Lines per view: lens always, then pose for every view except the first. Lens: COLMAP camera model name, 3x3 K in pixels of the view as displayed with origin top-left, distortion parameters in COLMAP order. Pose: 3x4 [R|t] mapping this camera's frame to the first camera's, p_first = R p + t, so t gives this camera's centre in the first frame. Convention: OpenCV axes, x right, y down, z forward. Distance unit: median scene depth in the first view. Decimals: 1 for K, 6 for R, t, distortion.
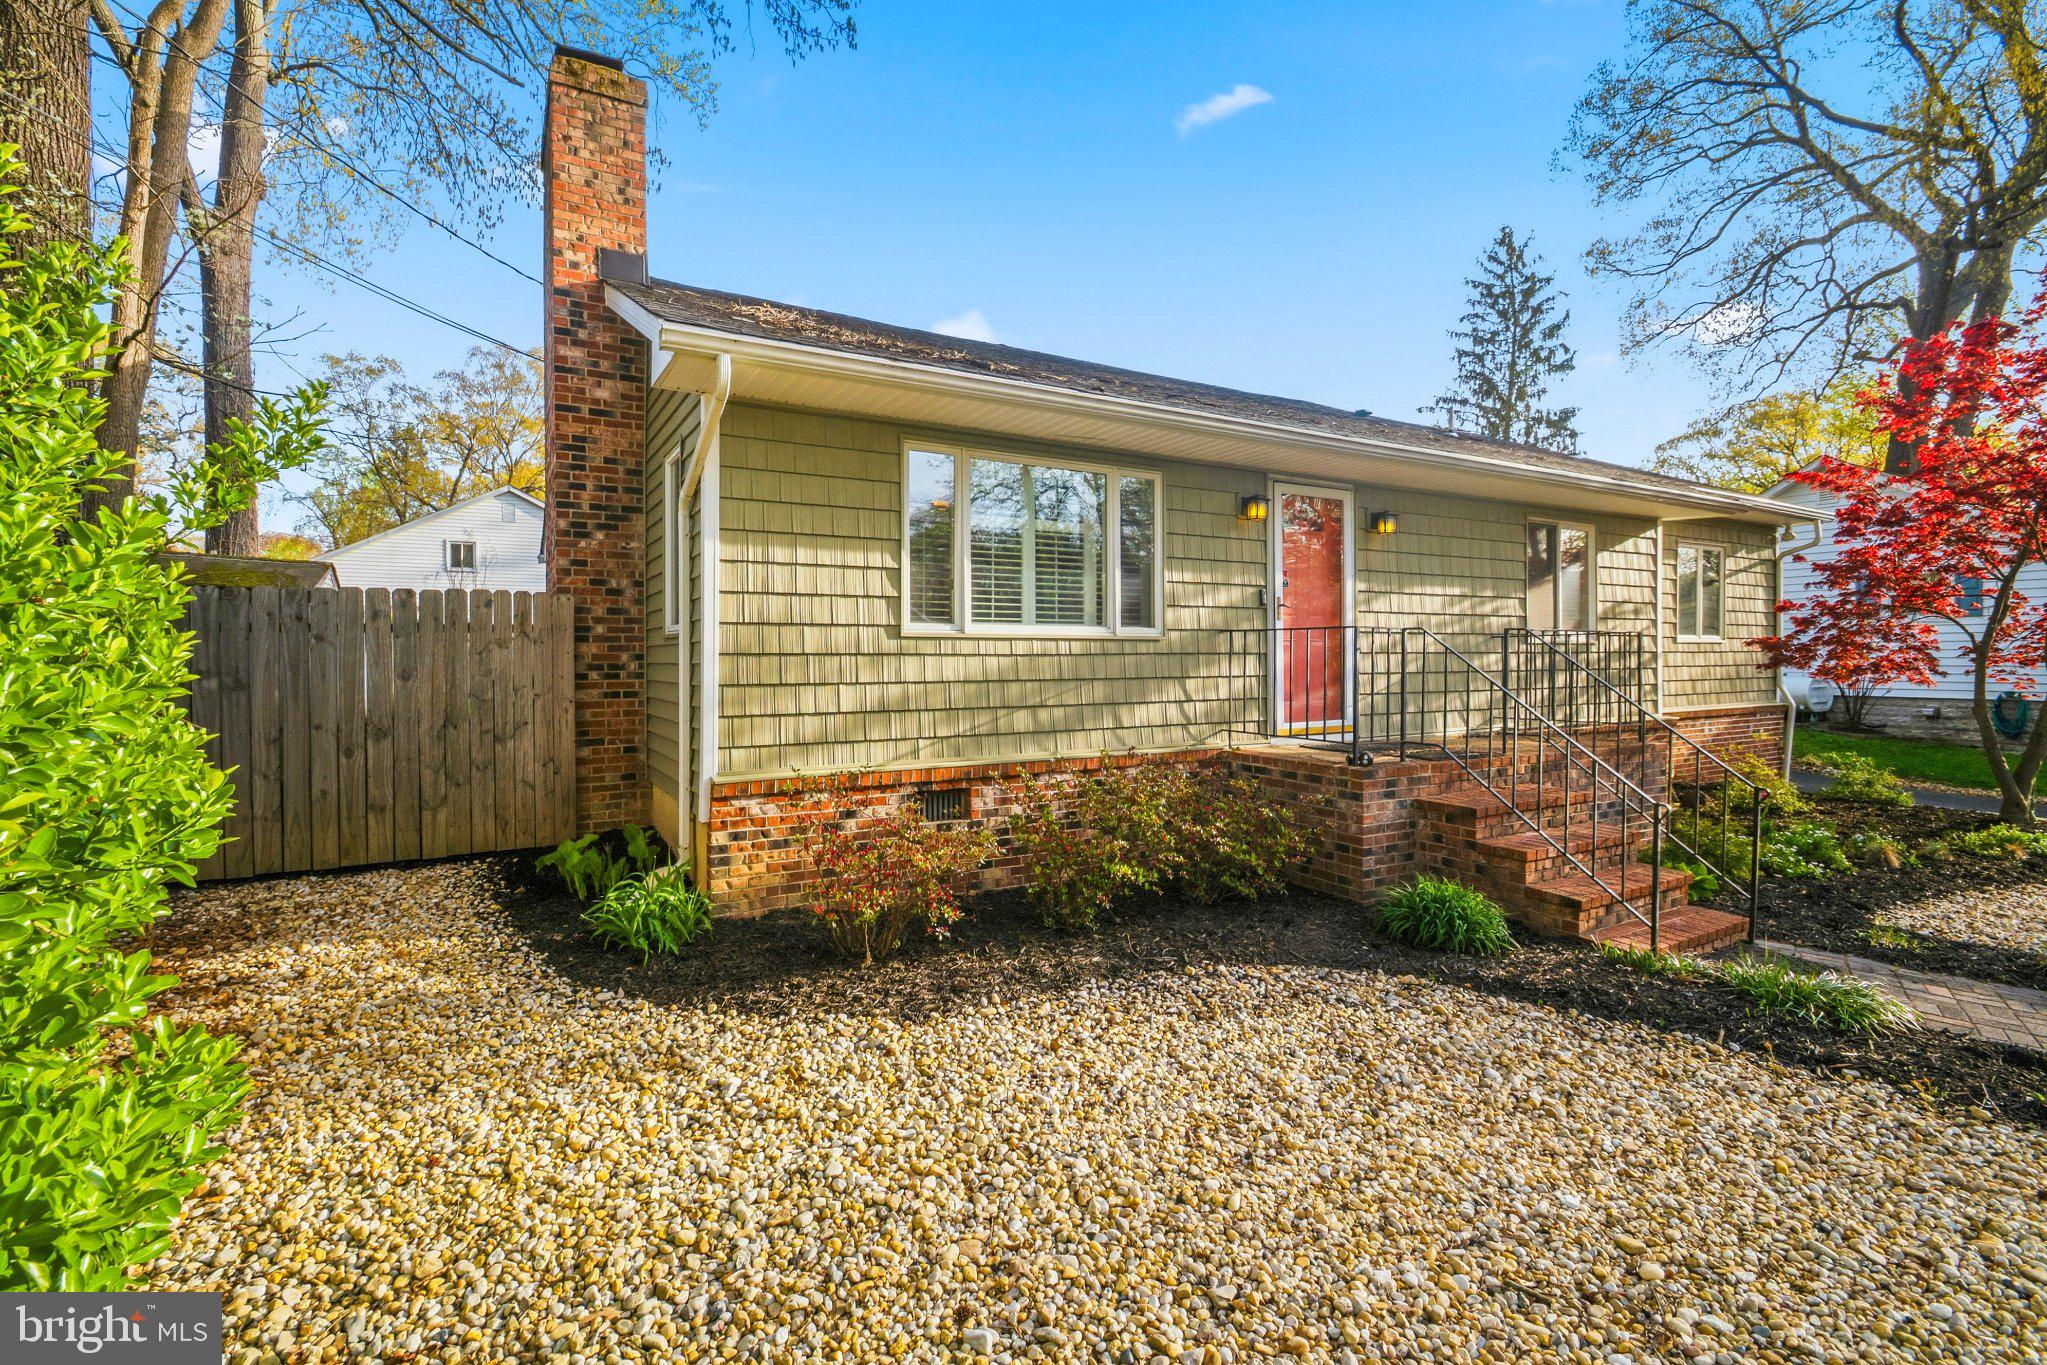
lens RADIAL K [[893.8, 0, 1001.0], [0, 893.8, 651.5], [0, 0, 1]] dist [0.019062, -0.021155]
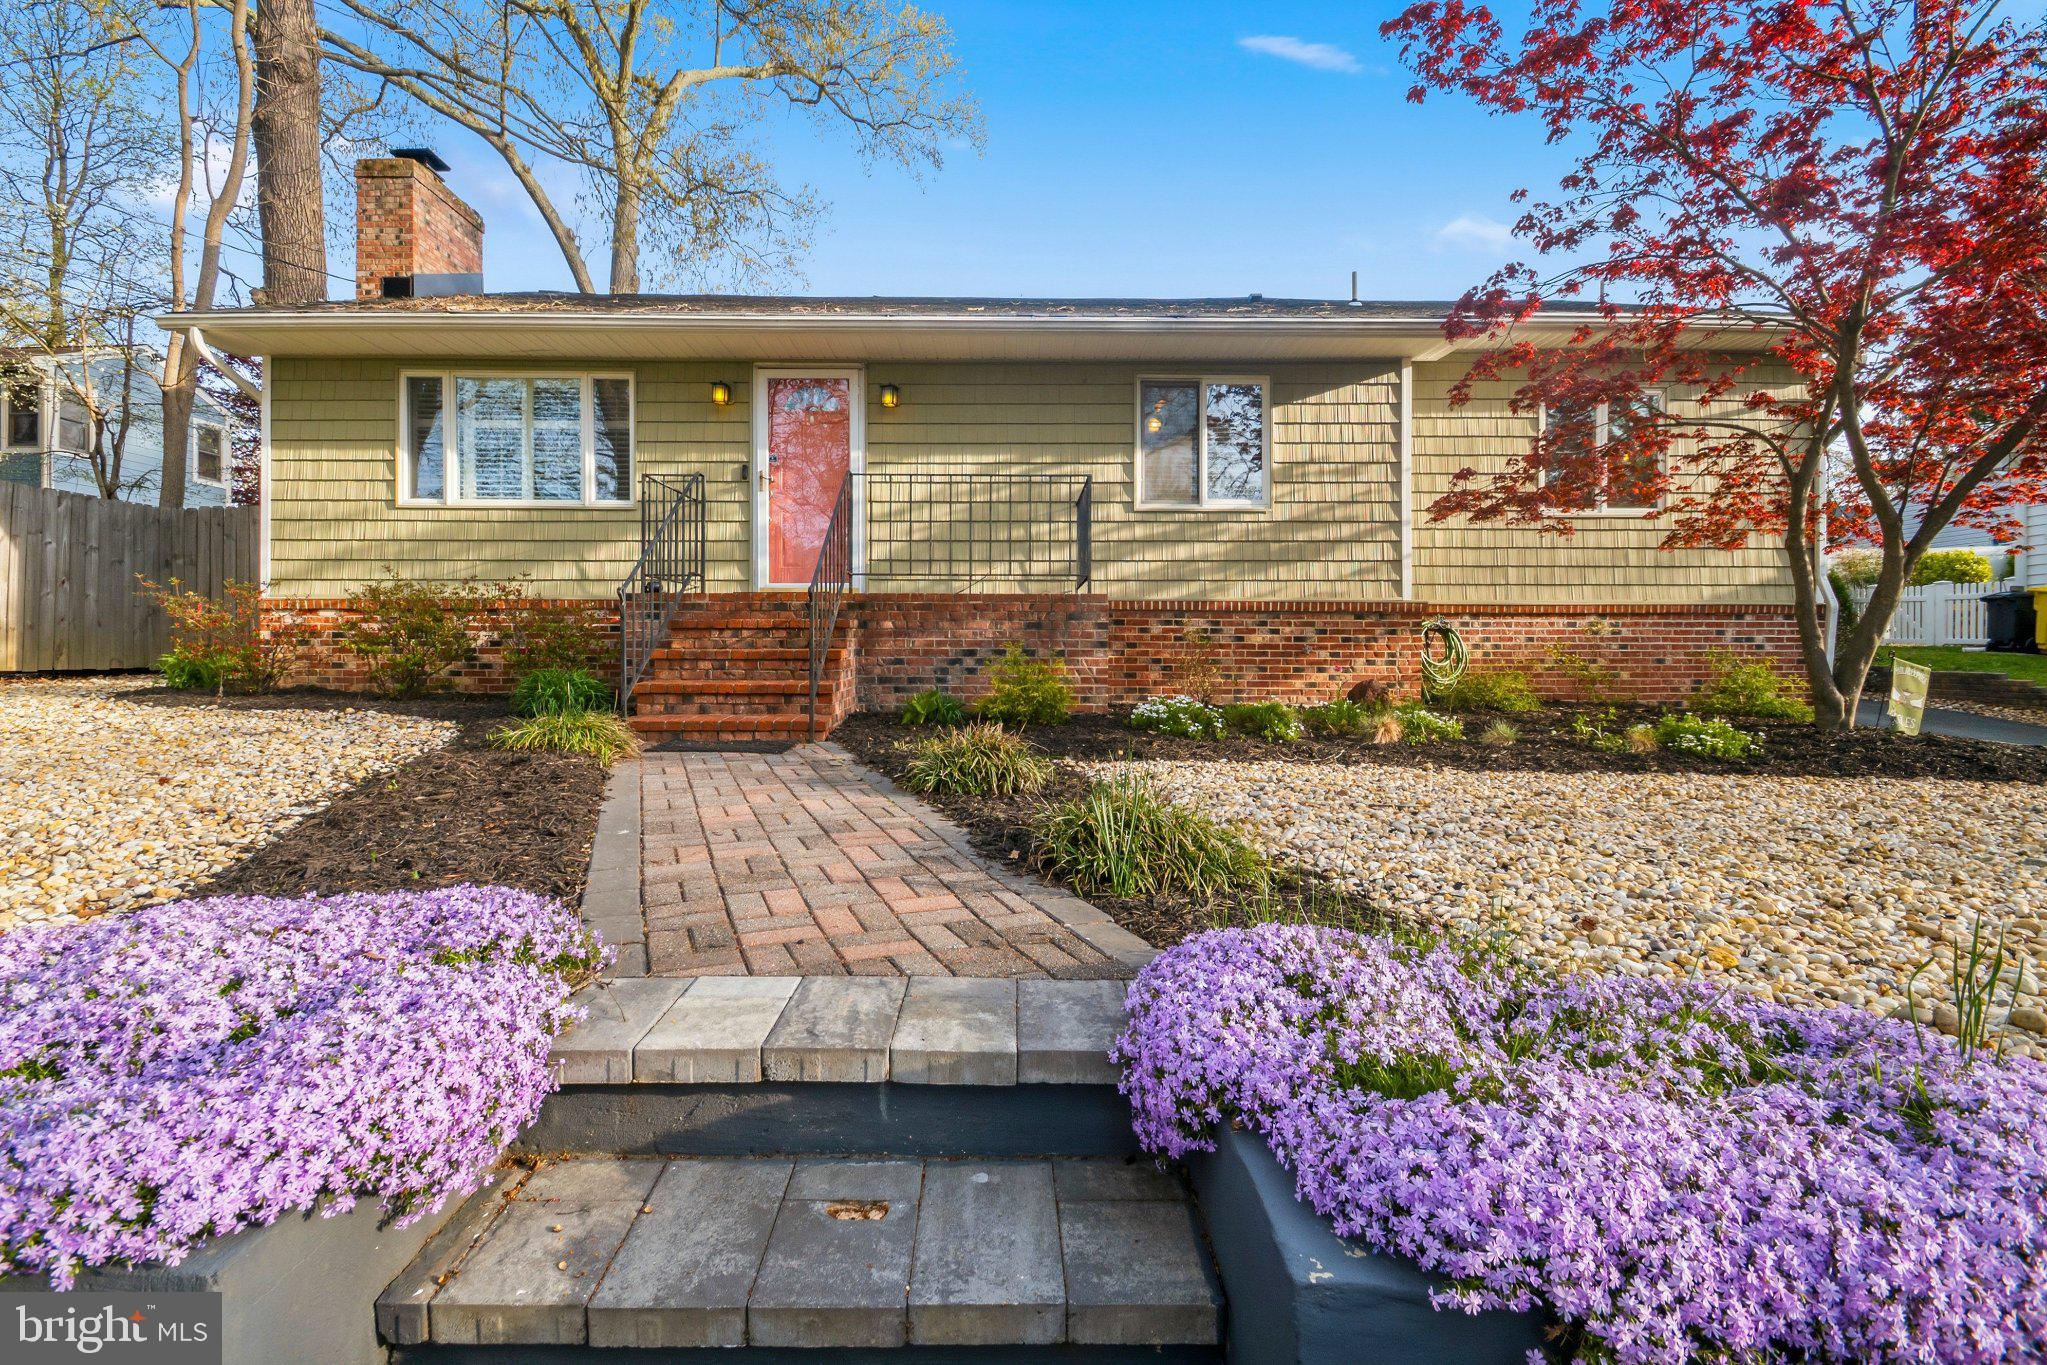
lens RADIAL K [[893.8, 0, 1001.0], [0, 893.8, 651.5], [0, 0, 1]] dist [0.019062, -0.021155]
pose [[0.884745, 0.000615, -0.466074, 1.184356], [0.000911, 0.999995, 0.003050, 0.175809], [0.466074, -0.003123, 0.884740, 0.149542]]
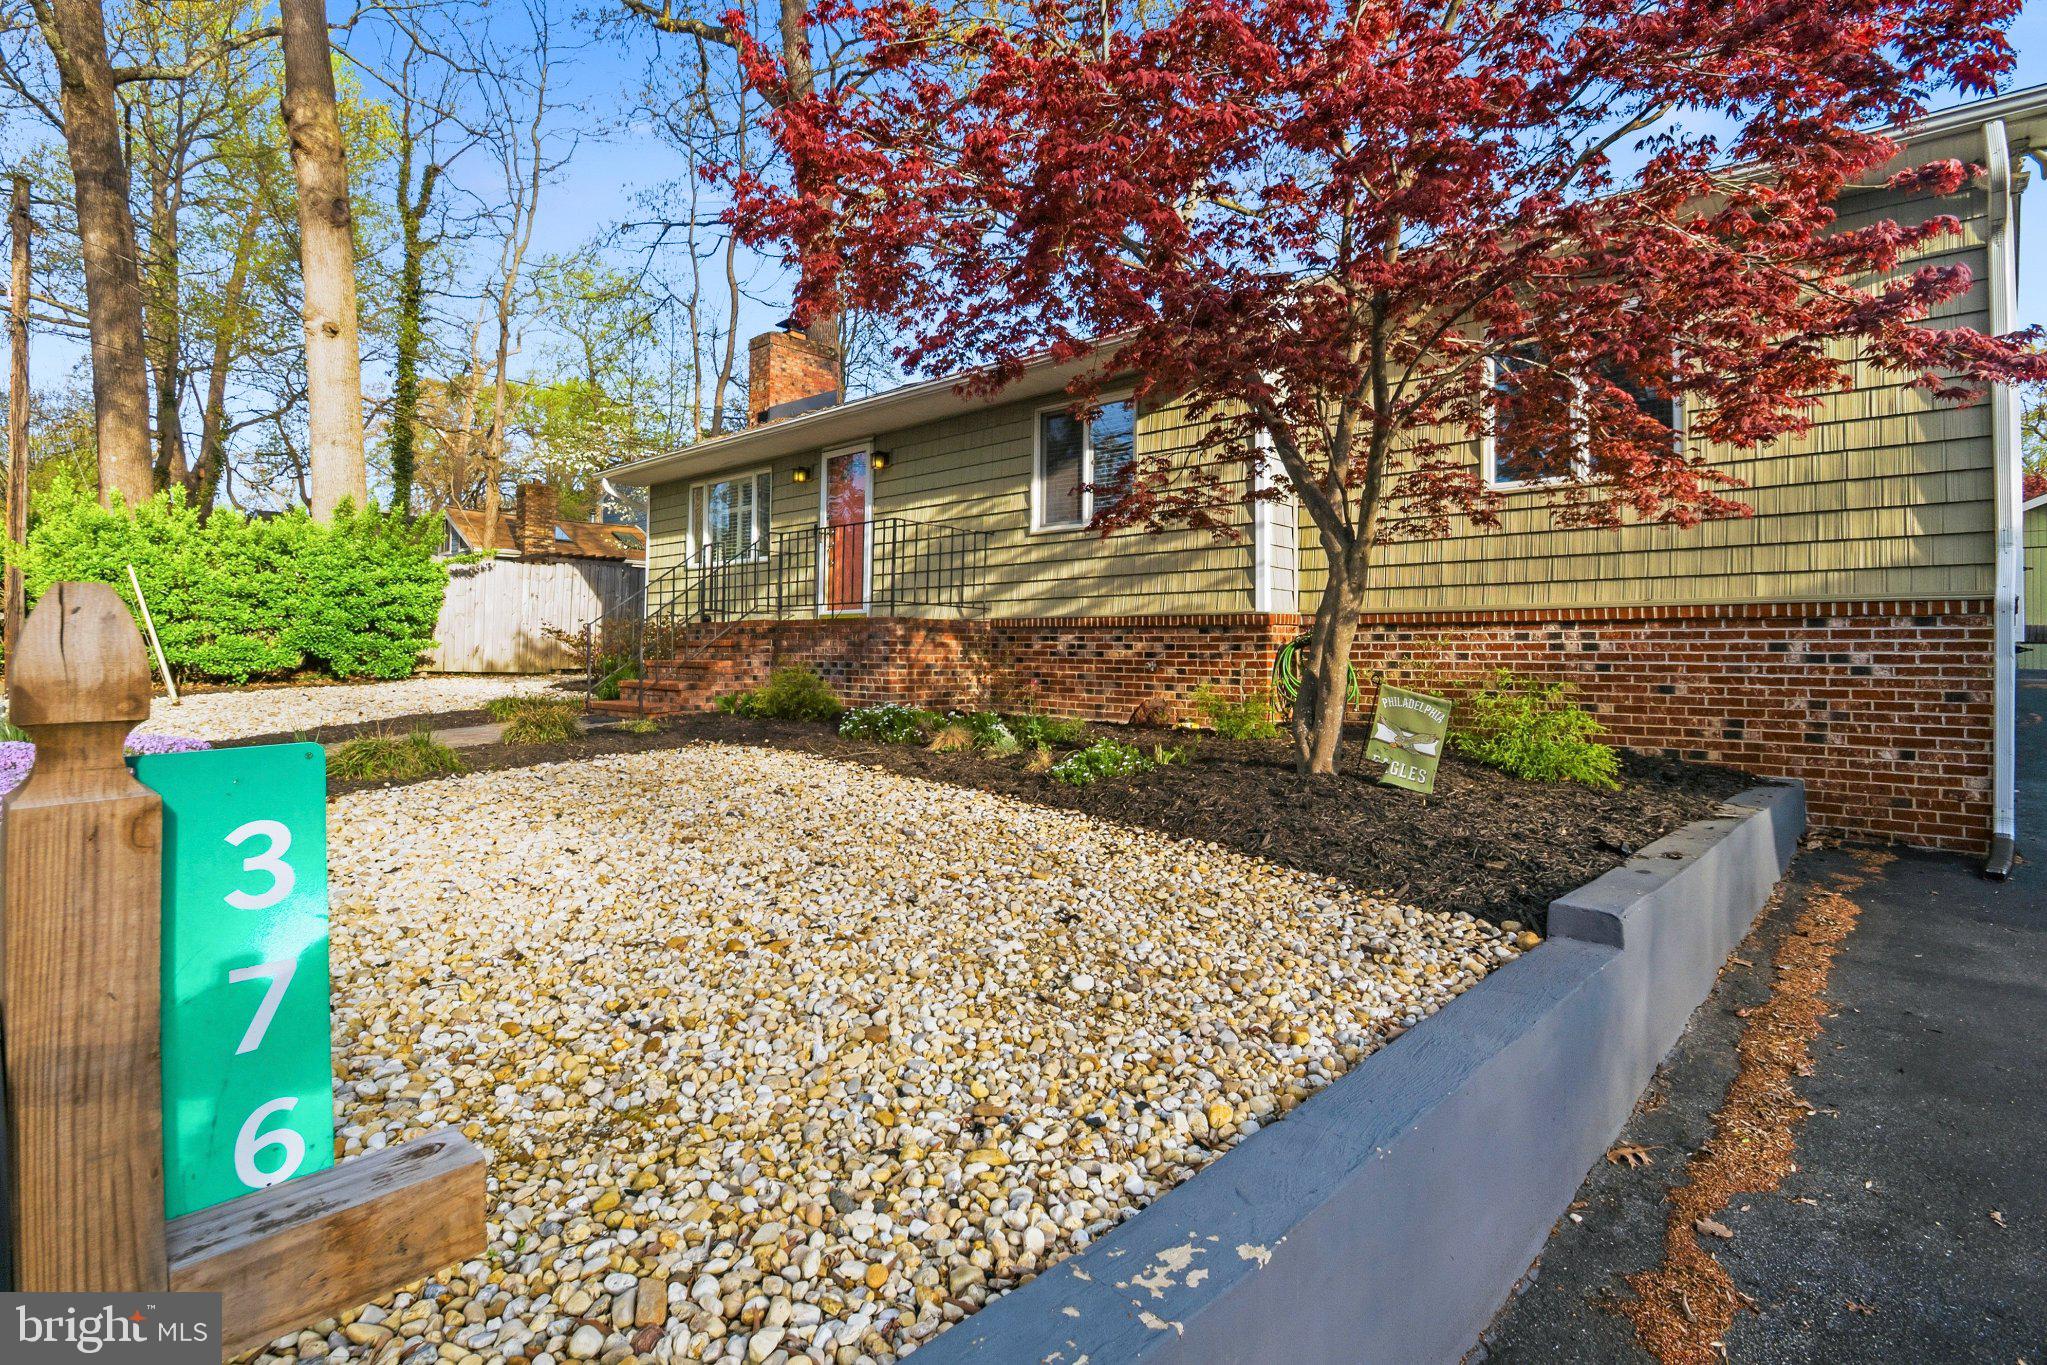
lens RADIAL K [[970.0, 0, 1015.4], [0, 970.0, 648.7], [0, 0, 1]] dist [0.002702, -0.011092]
pose [[0.323488, -0.005803, -0.946214, 2.129664], [-0.006877, 0.999940, -0.008483, 0.166973], [0.946207, 0.009252, 0.323429, 0.842971]]
